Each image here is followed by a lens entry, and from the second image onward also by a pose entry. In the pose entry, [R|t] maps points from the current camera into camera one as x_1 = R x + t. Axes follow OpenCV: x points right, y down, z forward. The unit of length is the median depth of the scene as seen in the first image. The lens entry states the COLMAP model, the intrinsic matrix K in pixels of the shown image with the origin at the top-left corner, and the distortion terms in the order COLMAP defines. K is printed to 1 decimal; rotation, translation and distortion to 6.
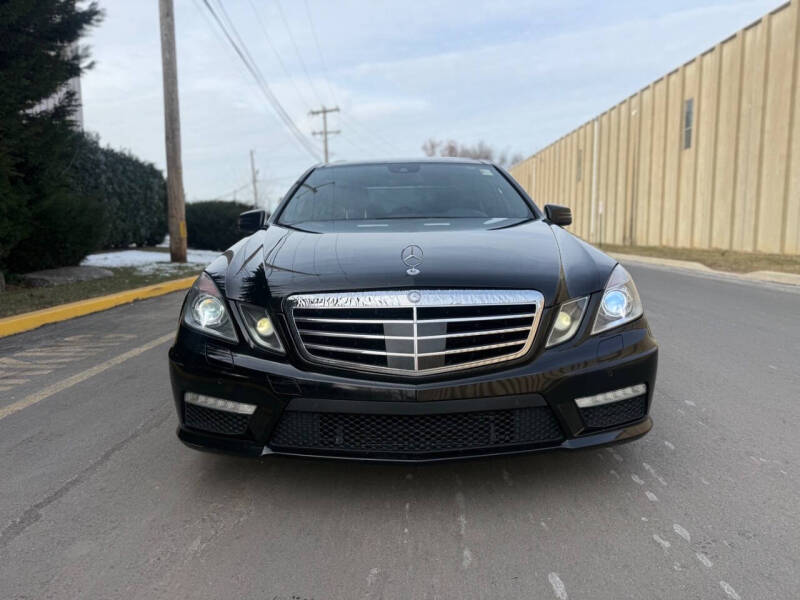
lens RADIAL K [[562.1, 0, 405.0], [0, 562.1, 295.1], [0, 0, 1]] dist [0.004980, -0.008793]
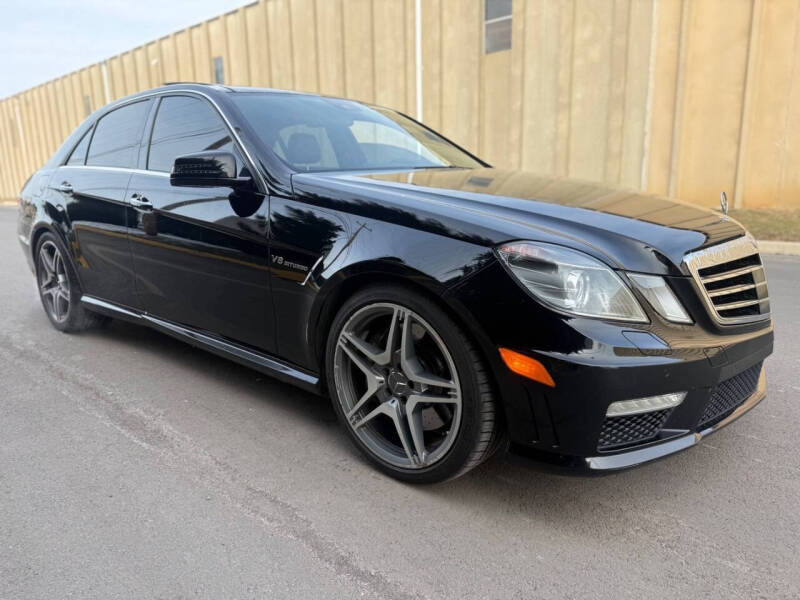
lens RADIAL K [[562.1, 0, 405.0], [0, 562.1, 295.1], [0, 0, 1]] dist [0.004980, -0.008793]
pose [[0.666799, -0.148449, 0.730303, -0.593716], [0.093437, 0.988880, 0.115698, -0.041659], [-0.739357, -0.008910, 0.673255, 0.387937]]
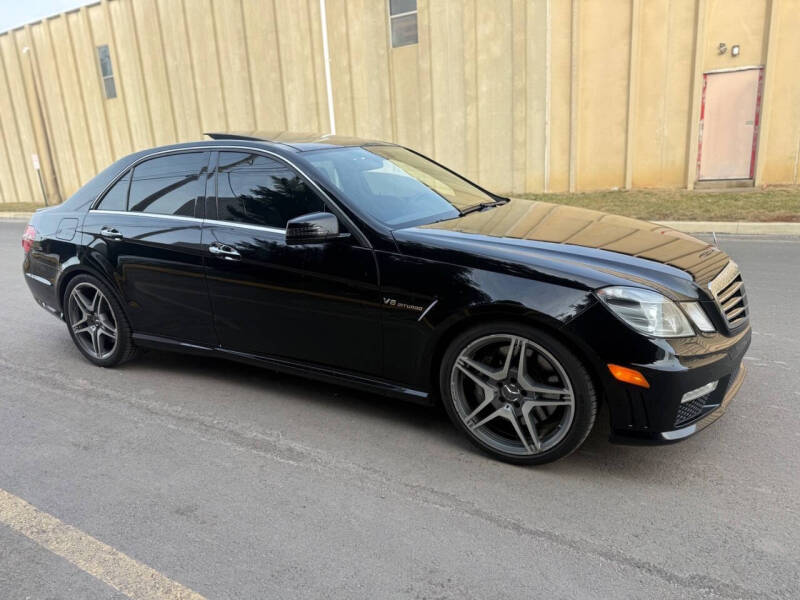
lens RADIAL K [[556.1, 0, 405.3], [0, 556.1, 292.9], [0, 0, 1]] dist [0.017493, -0.019973]
pose [[0.514799, -0.217556, 0.829248, -0.828146], [0.143316, 0.975493, 0.166953, -0.149412], [-0.845247, 0.032897, 0.533362, 0.479927]]
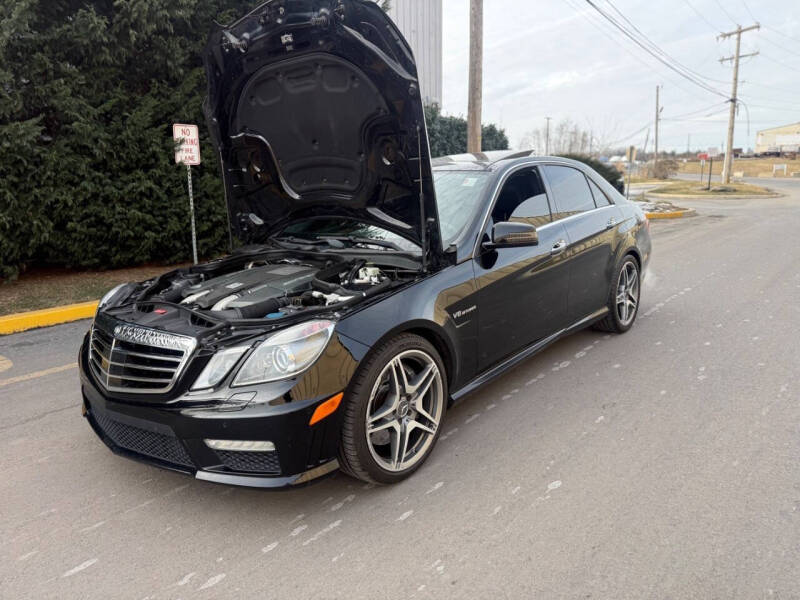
lens RADIAL K [[556.1, 0, 405.3], [0, 556.1, 292.9], [0, 0, 1]] dist [0.017493, -0.019973]
pose [[0.773221, 0.114444, -0.623724, 0.677854], [-0.053216, 0.991821, 0.116014, -0.137968], [0.631900, -0.056512, 0.772987, 0.208196]]
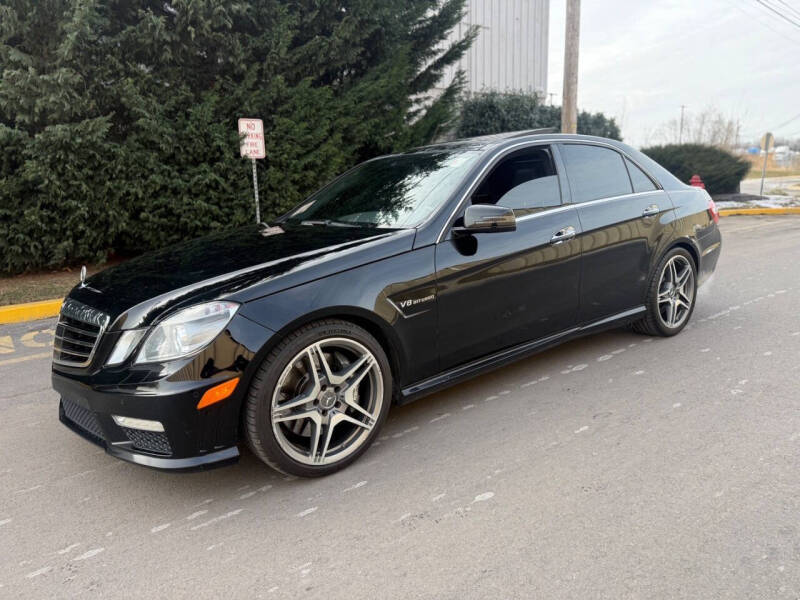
lens RADIAL K [[556.9, 0, 406.8], [0, 556.9, 298.1], [0, 0, 1]] dist [0.041814, -0.064098]
pose [[0.626474, 0.144498, -0.765931, 0.801217], [-0.057256, 0.988542, 0.139663, -0.129193], [0.777336, -0.043641, 0.627570, 0.397965]]
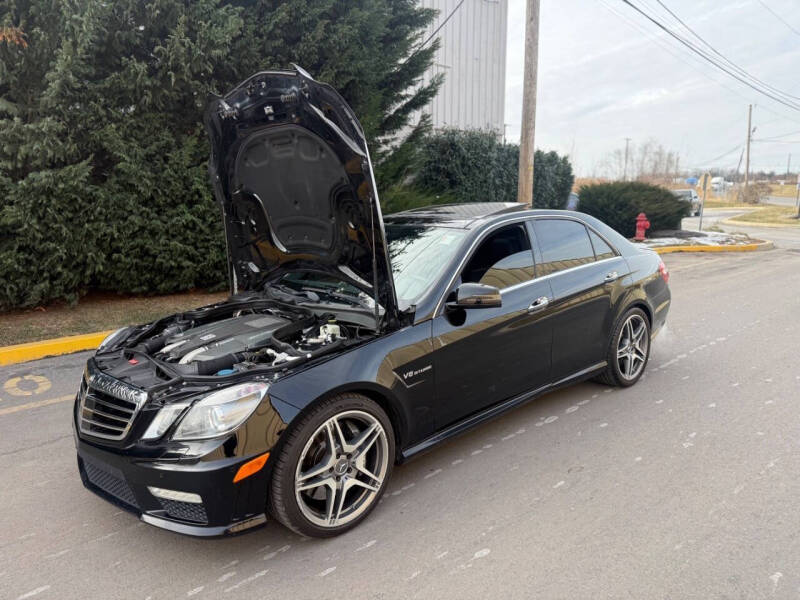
lens RADIAL K [[556.9, 0, 406.8], [0, 556.9, 298.1], [0, 0, 1]] dist [0.041814, -0.064098]
pose [[0.686215, 0.125060, -0.716567, 0.814526], [-0.076692, 0.992058, 0.099697, -0.211933], [0.723344, -0.013459, 0.690356, 0.292214]]
